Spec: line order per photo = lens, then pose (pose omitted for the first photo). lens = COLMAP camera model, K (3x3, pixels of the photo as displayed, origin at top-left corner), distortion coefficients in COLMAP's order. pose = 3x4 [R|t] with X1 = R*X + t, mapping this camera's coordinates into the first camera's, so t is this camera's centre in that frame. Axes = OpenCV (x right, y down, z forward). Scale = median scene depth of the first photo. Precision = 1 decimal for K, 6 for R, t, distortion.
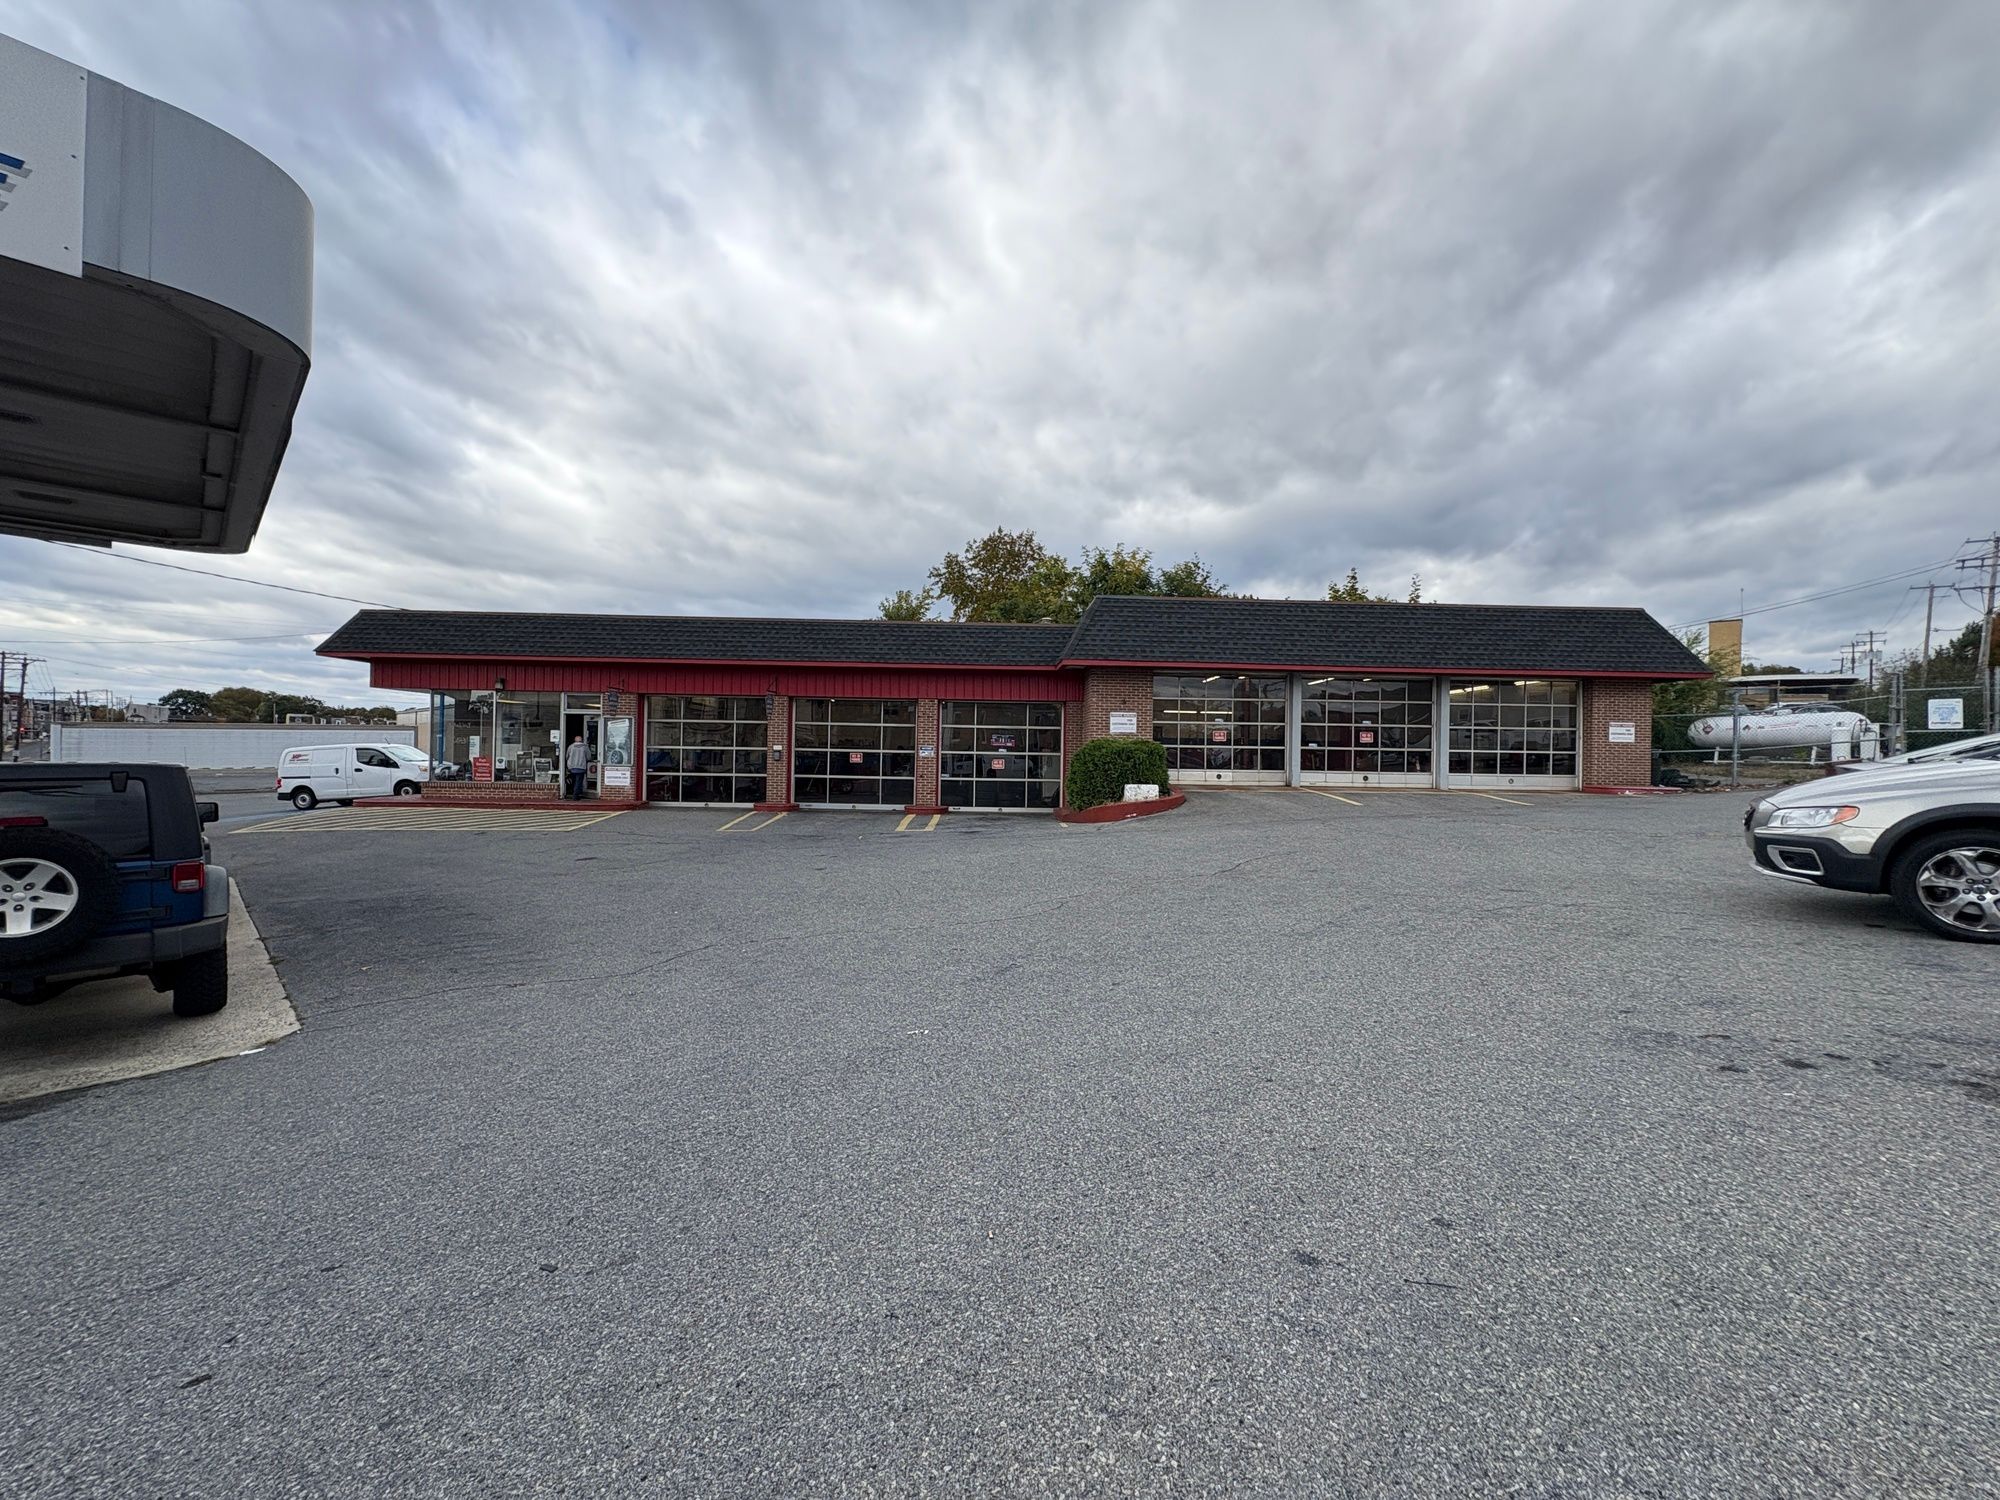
lens RADIAL K [[795.8, 0, 1003.3], [0, 795.8, 745.3], [0, 0, 1]] dist [0.001640, 0.000724]
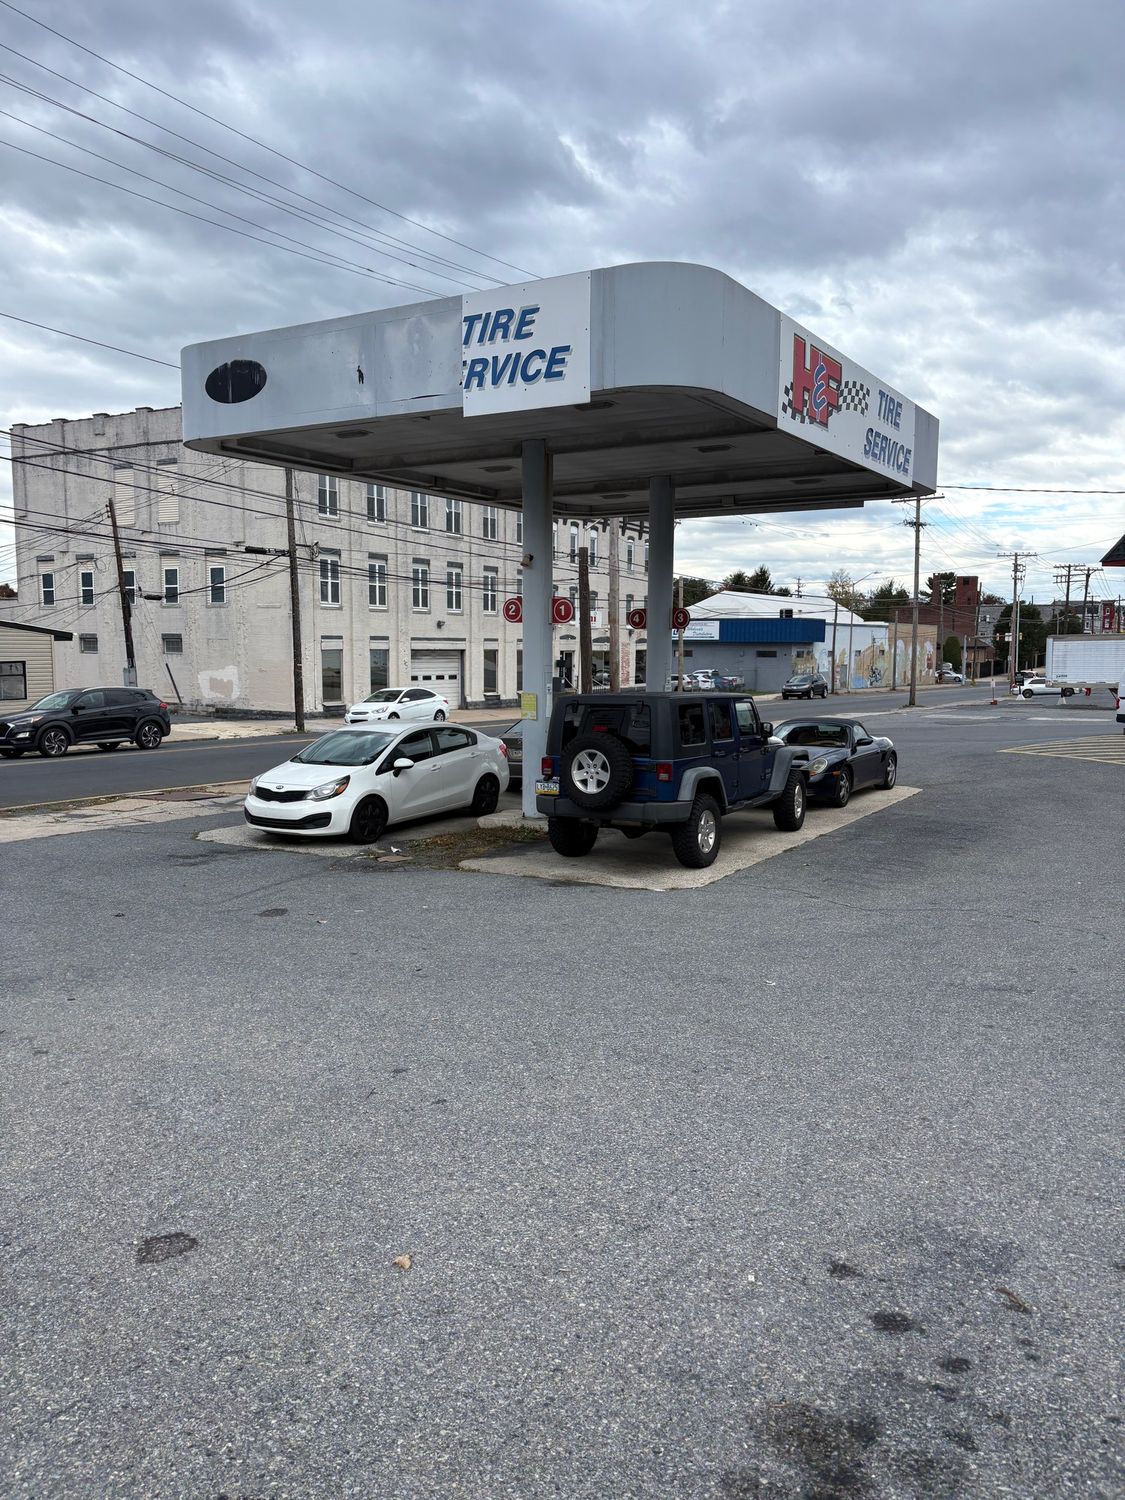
lens RADIAL K [[1139.3, 0, 565.2], [0, 1139.3, 754.1], [0, 0, 1]] dist [0.058106, -0.058571]
pose [[0.217575, 0.079104, -0.972833, 1.171748], [0.010411, 0.996466, 0.083354, -0.055286], [0.975988, -0.028264, 0.215982, 0.407259]]
